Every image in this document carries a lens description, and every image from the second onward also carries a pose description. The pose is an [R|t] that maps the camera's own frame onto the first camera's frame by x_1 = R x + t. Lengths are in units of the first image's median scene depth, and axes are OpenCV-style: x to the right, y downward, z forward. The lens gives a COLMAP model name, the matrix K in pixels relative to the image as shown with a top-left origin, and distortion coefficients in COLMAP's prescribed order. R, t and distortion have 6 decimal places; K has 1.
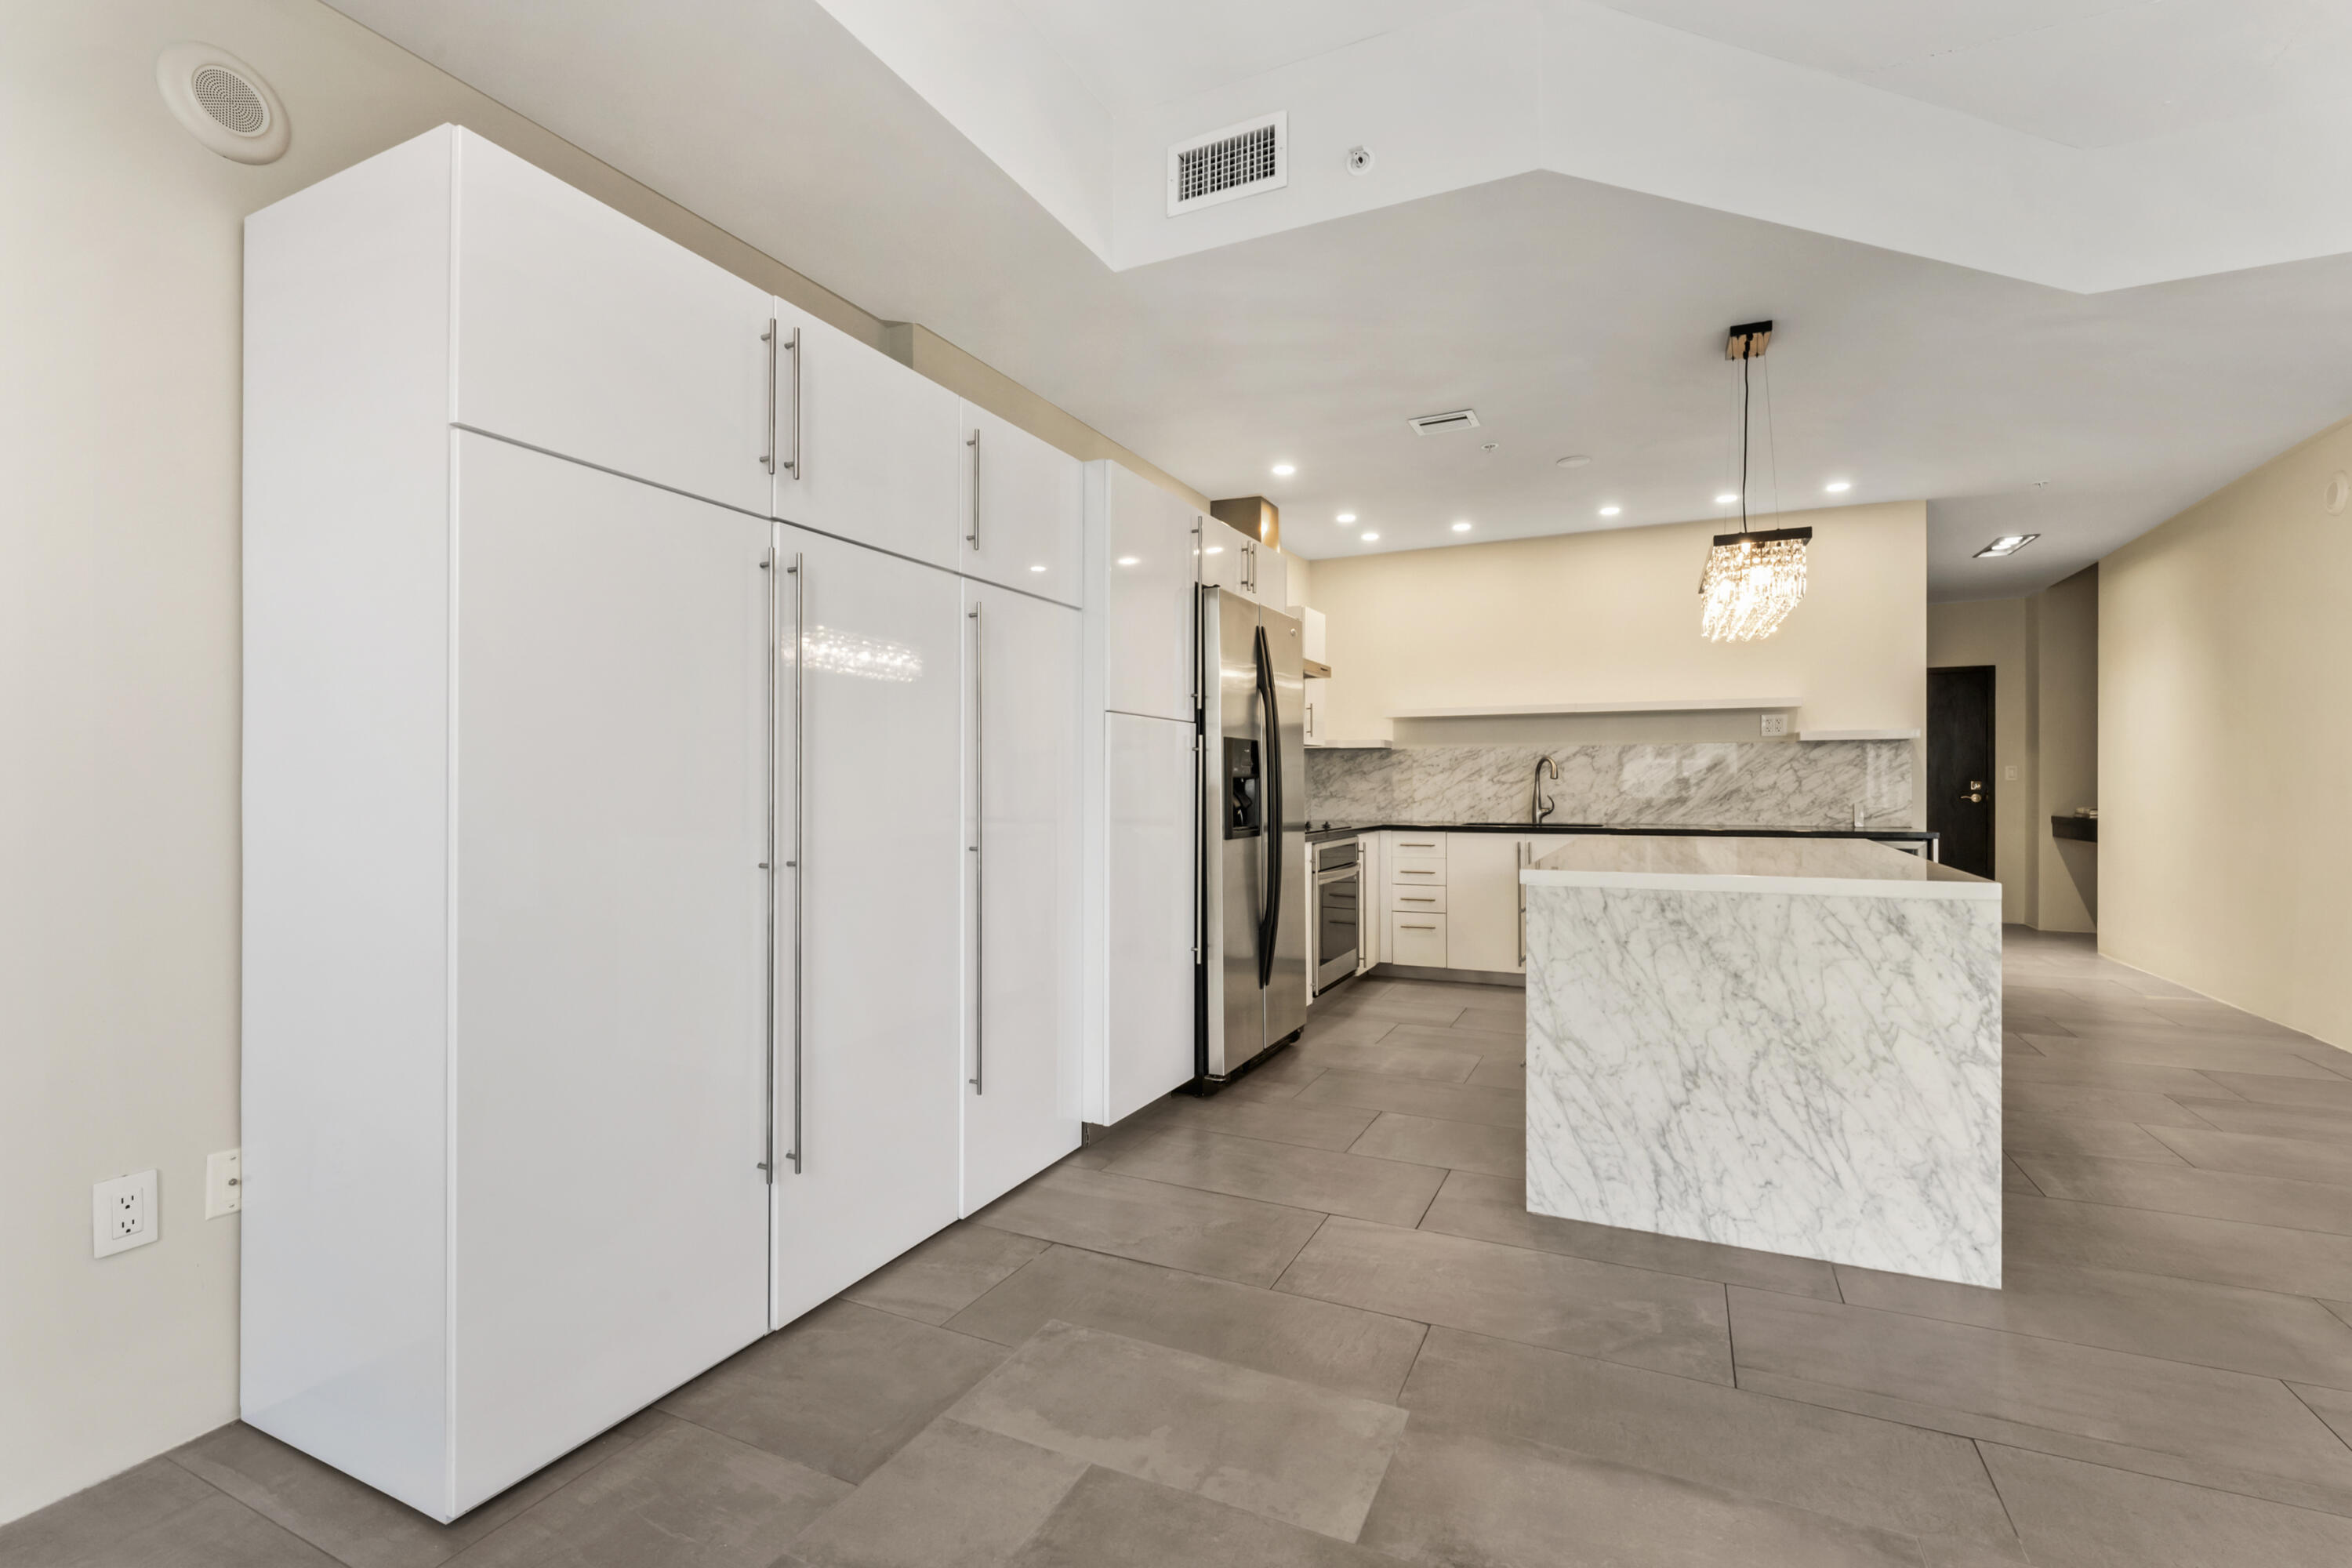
lens RADIAL K [[1063.6, 0, 1160.2], [0, 1063.6, 767.6], [0, 0, 1]] dist [0.000828, 0.000494]
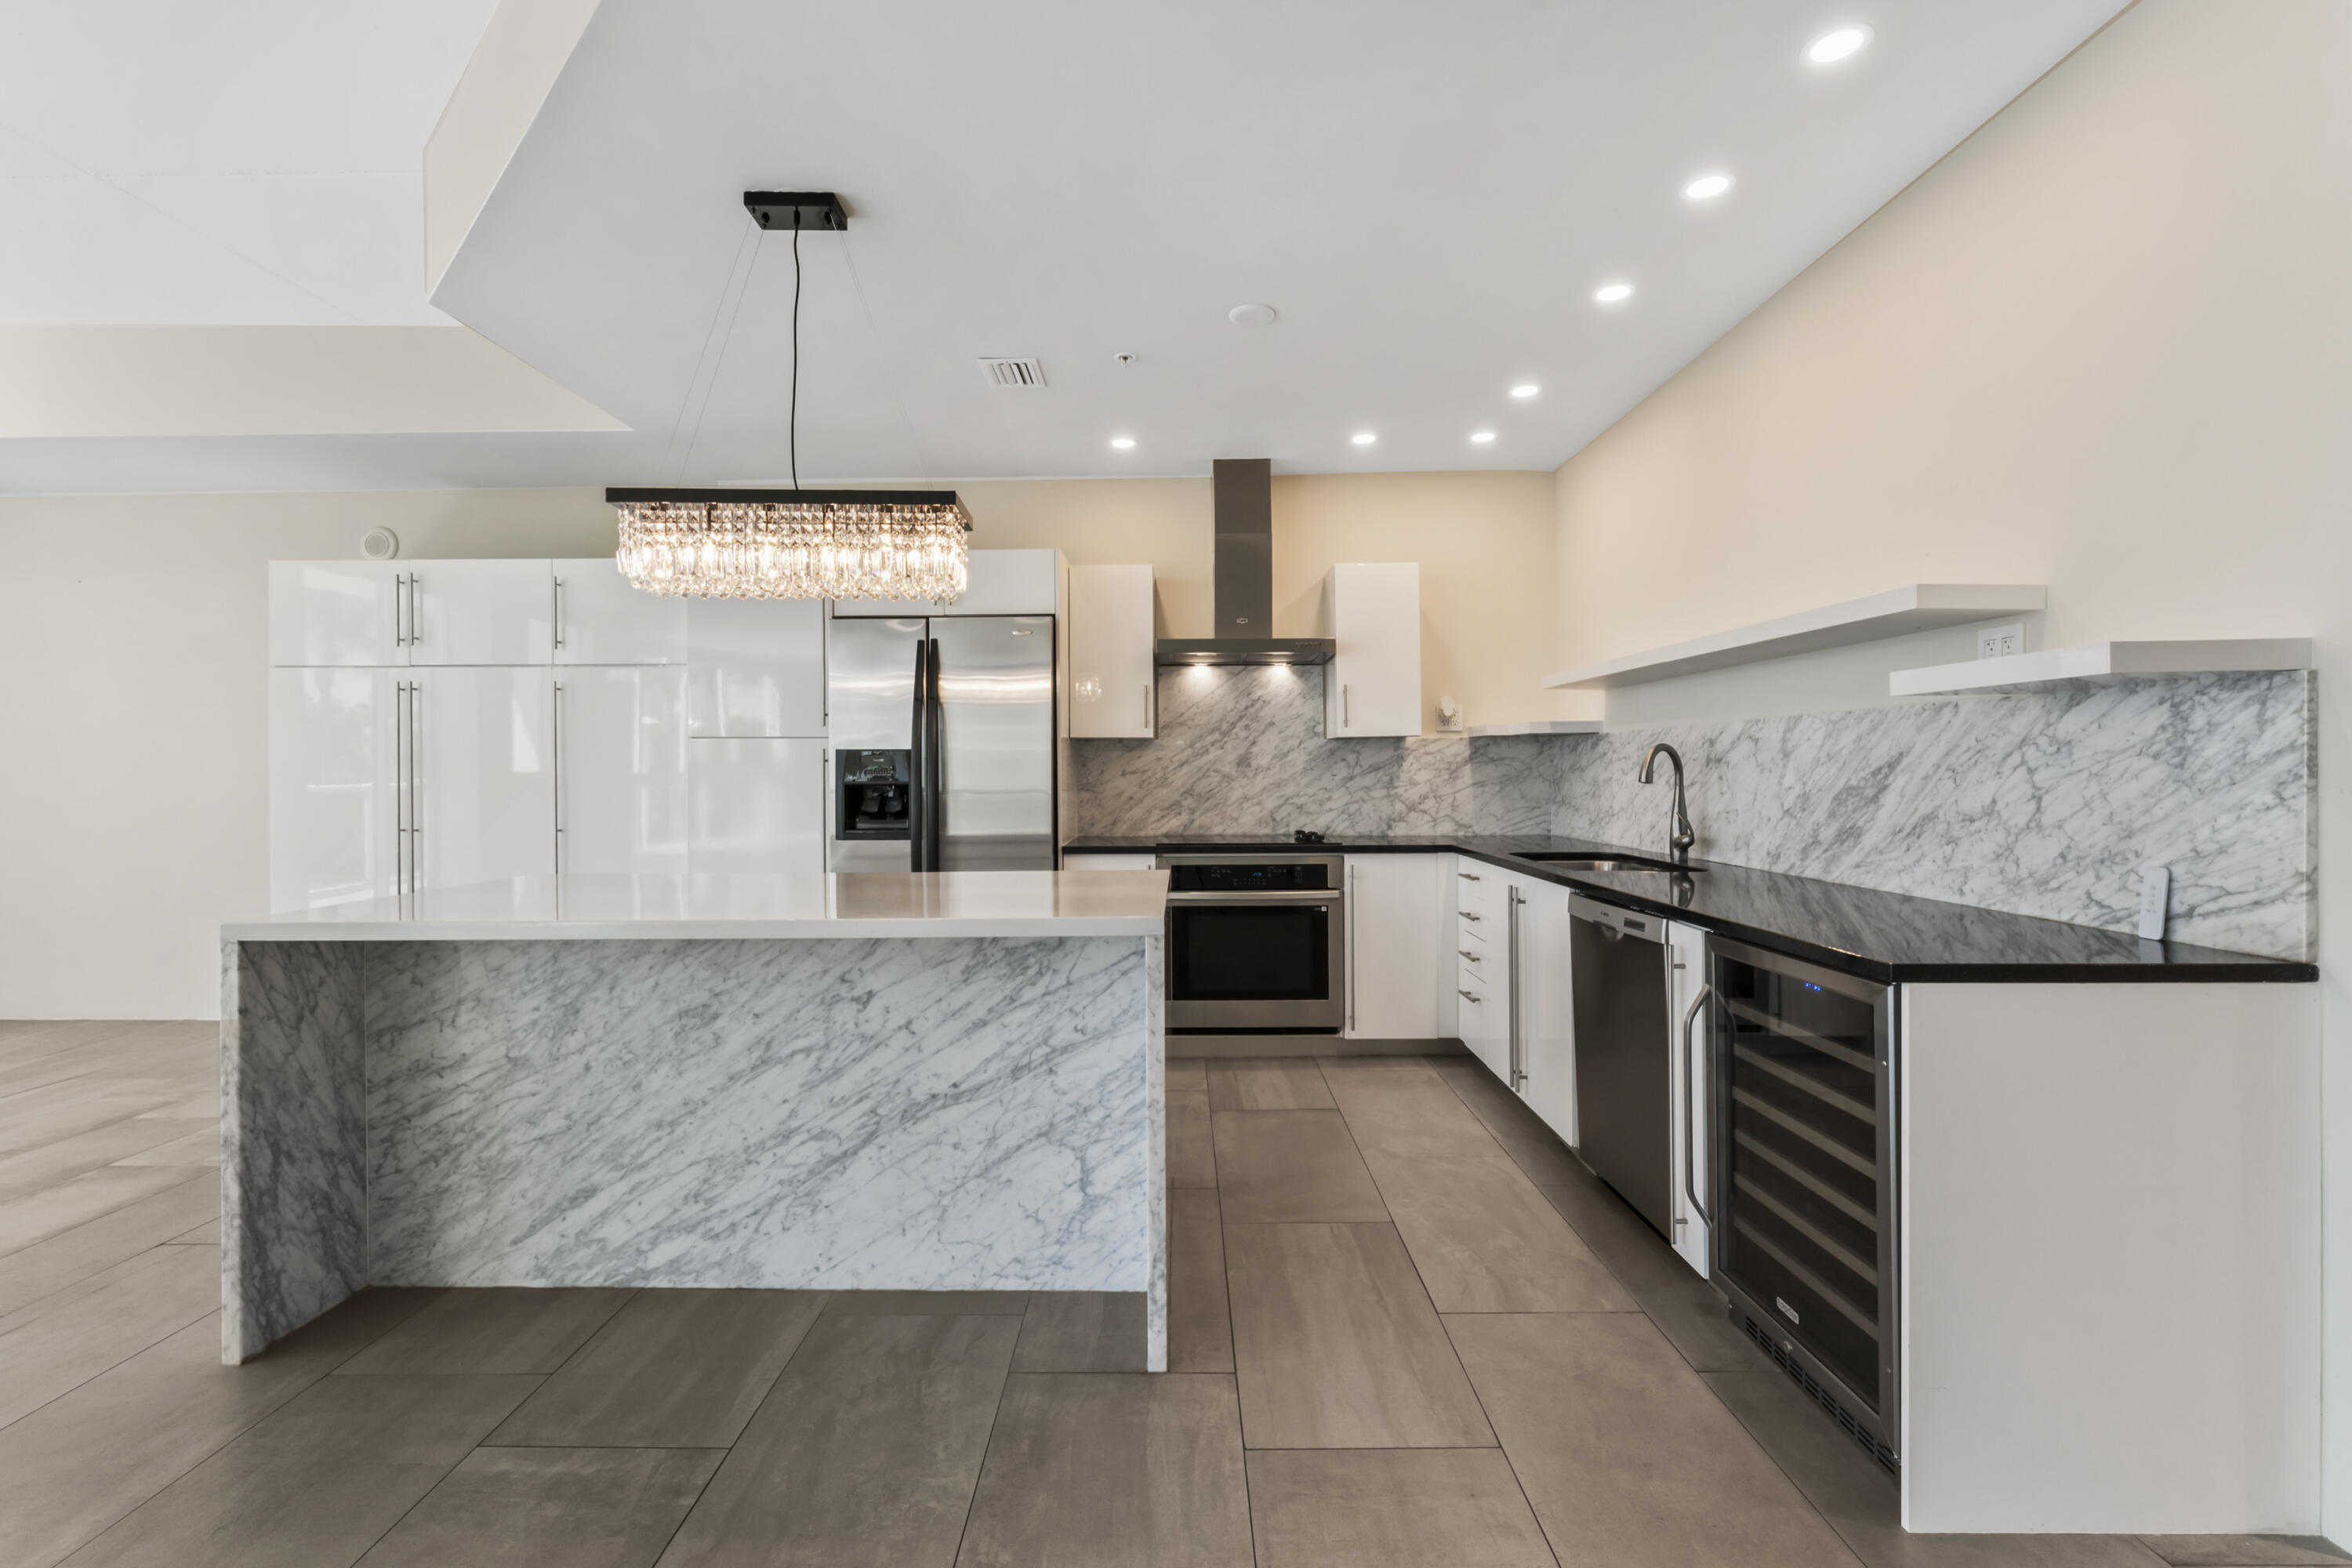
lens RADIAL K [[1037.1, 0, 1167.2], [0, 1037.1, 774.8], [0, 0, 1]] dist [-0.000425, 0.000078]
pose [[0.426535, 0.004410, -0.904460, 0.794067], [0.018327, 0.999741, 0.013517, -0.006136], [0.904285, -0.022341, 0.426344, 0.558694]]
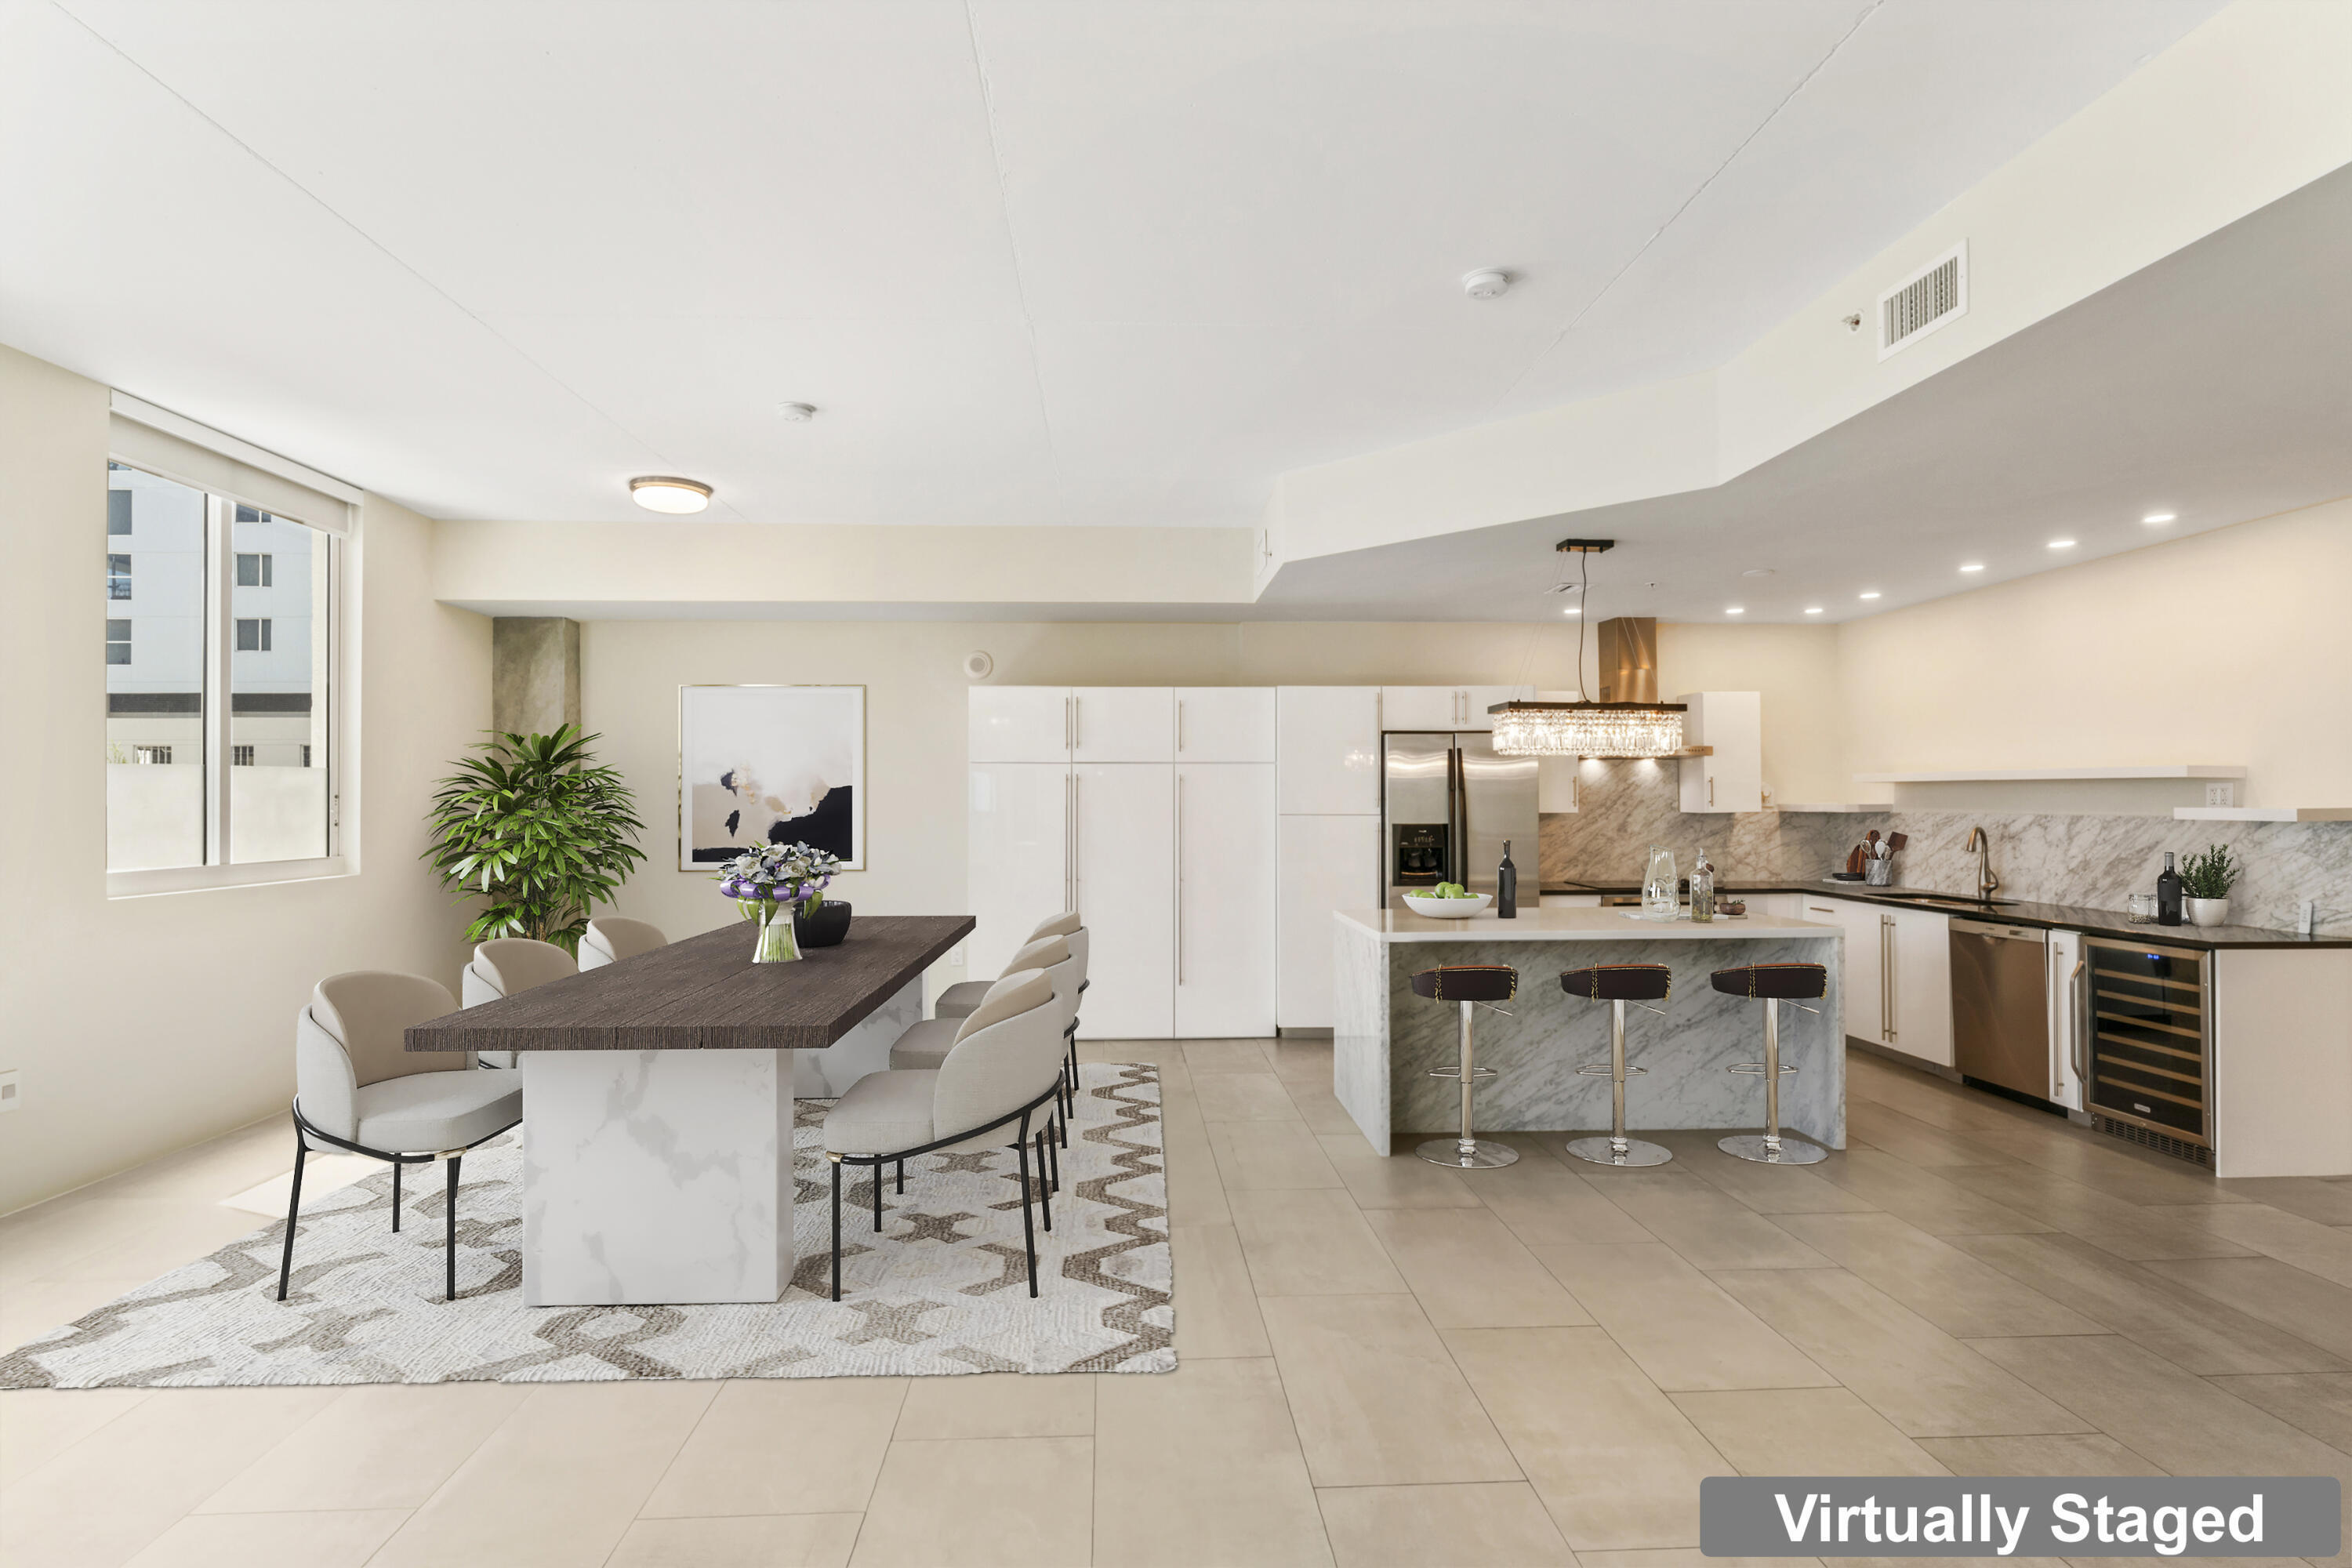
lens RADIAL K [[1146.2, 0, 1169.5], [0, 1146.2, 799.0], [0, 0, 1]] dist [-0.001797, -0.000005]
pose [[0.480377, 0.001834, -0.877060, 0.951942], [0.015741, 0.999819, 0.010712, -0.059582], [0.876921, -0.018951, 0.480261, -0.099263]]
